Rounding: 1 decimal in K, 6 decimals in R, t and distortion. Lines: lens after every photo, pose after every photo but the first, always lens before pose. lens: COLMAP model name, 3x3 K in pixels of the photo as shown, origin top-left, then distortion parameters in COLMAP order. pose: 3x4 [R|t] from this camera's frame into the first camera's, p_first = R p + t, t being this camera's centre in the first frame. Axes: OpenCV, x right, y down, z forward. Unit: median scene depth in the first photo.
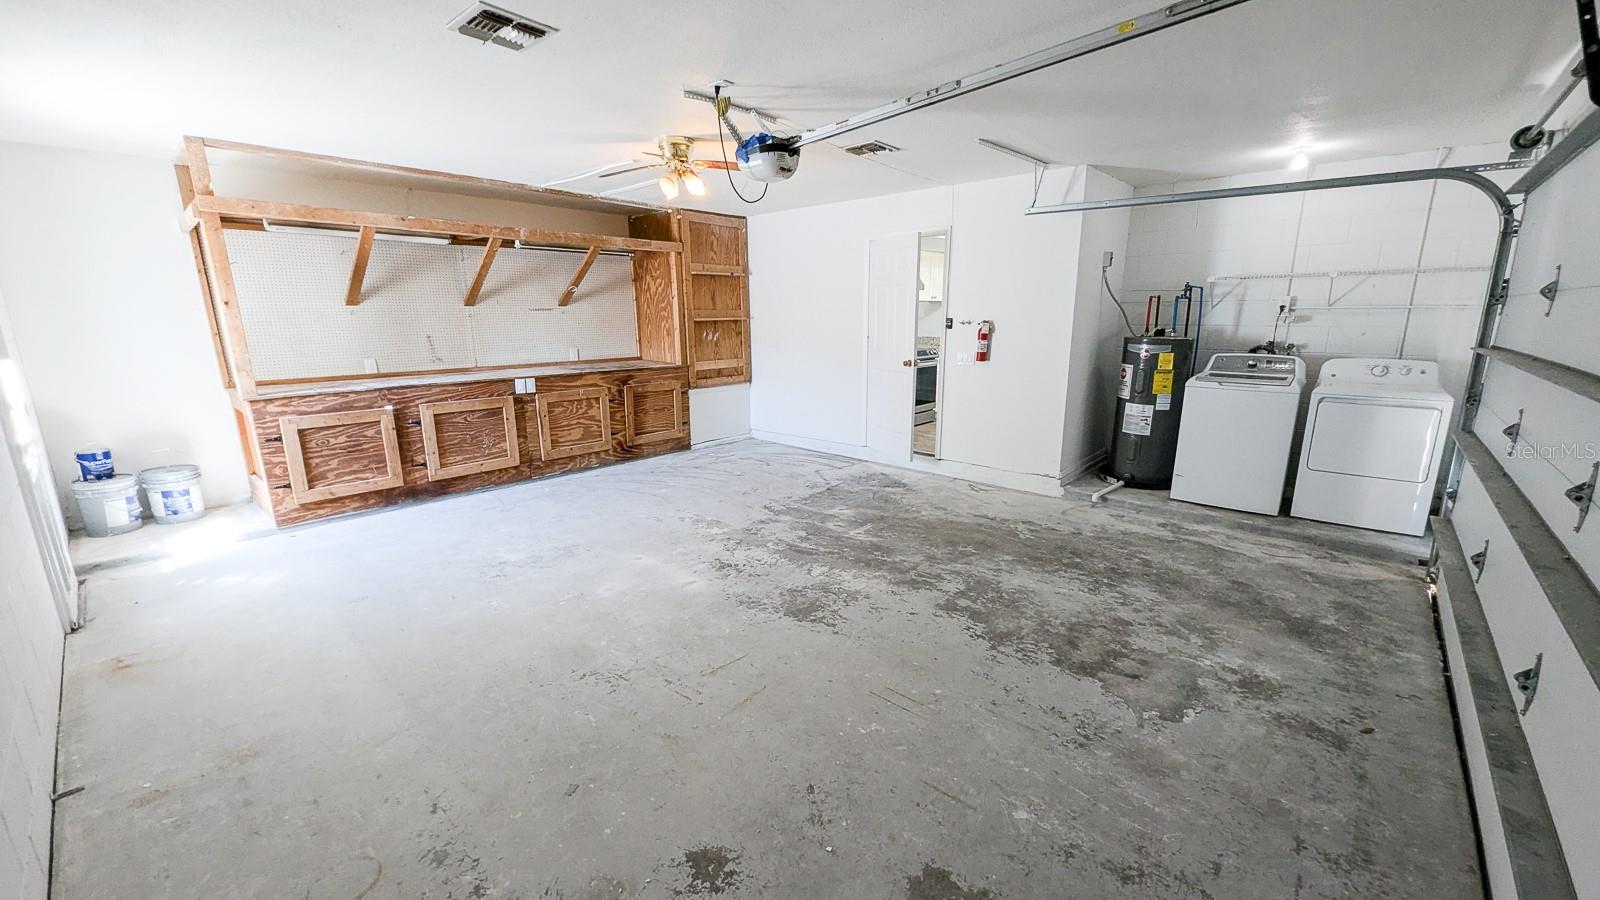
lens RADIAL K [[629.5, 0, 801.3], [0, 629.5, 455.8], [0, 0, 1]] dist [-0.001916, -0.000555]
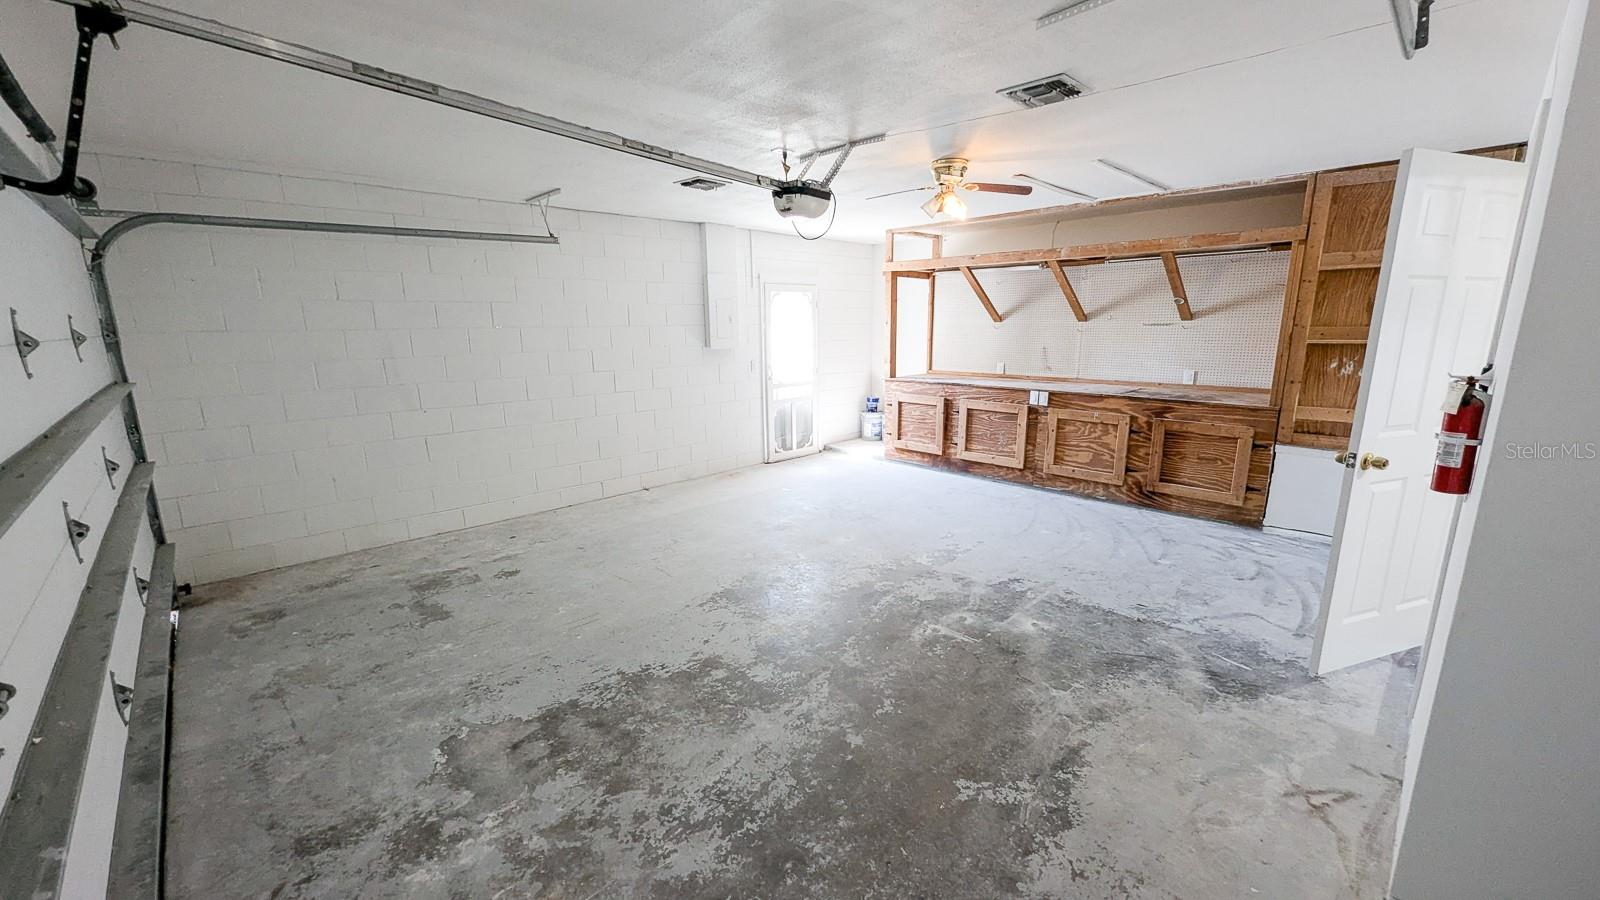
lens RADIAL K [[629.5, 0, 800.6], [0, 629.5, 456.4], [0, 0, 1]] dist [-0.001916, -0.000555]
pose [[-0.072743, 0.213308, -0.974273, 0.709058], [-0.209646, 0.951766, 0.224033, -0.188943], [0.975068, 0.220549, -0.024515, 0.724607]]
